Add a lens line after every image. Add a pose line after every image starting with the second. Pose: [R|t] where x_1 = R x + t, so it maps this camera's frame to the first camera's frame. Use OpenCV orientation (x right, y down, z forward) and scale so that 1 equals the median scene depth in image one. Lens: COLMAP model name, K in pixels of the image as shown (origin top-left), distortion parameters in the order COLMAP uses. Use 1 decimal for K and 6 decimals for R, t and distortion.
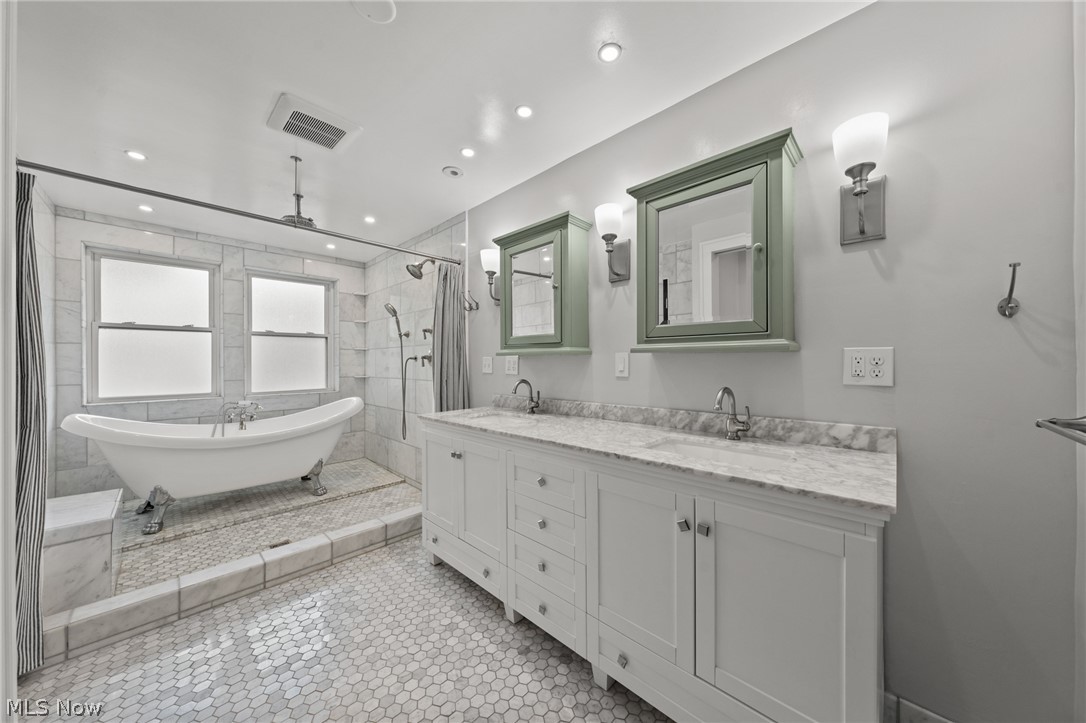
lens RADIAL K [[368.2, 0, 549.4], [0, 368.2, 361.4], [0, 0, 1]] dist [-0.005995, 0.000404]
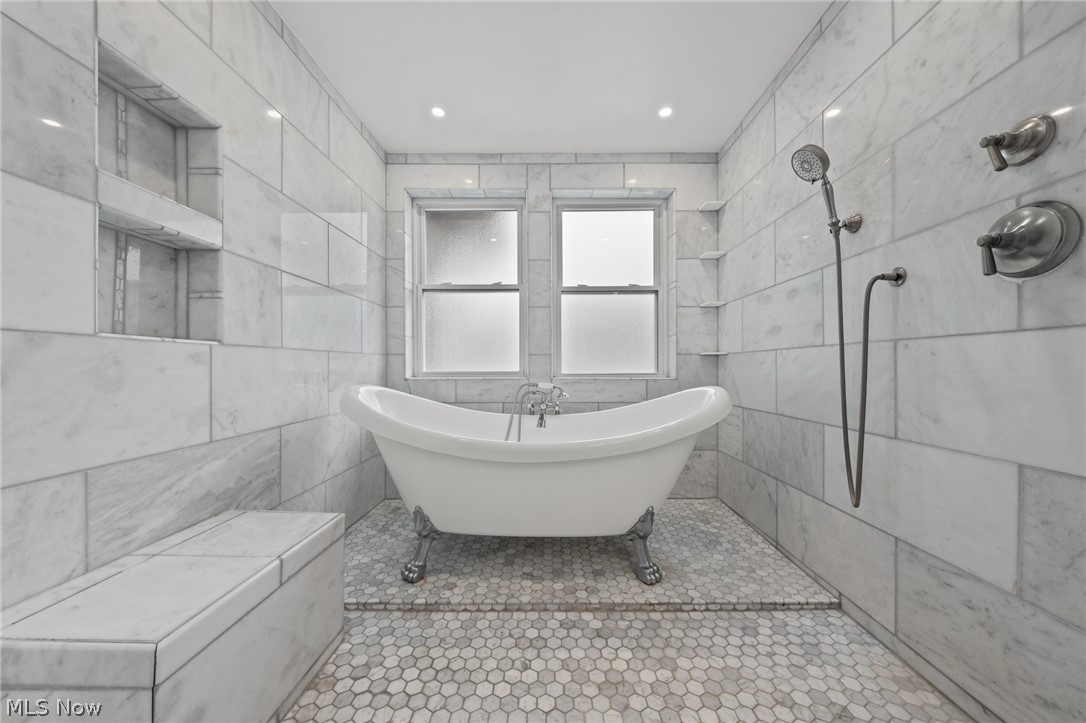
lens RADIAL K [[368.2, 0, 546.0], [0, 368.2, 364.2], [0, 0, 1]] dist [-0.005995, 0.000404]
pose [[0.681698, -0.002539, -0.731630, -0.345109], [-0.000604, 0.999992, -0.004033, 0.075324], [0.731634, 0.003191, 0.681690, 0.542617]]
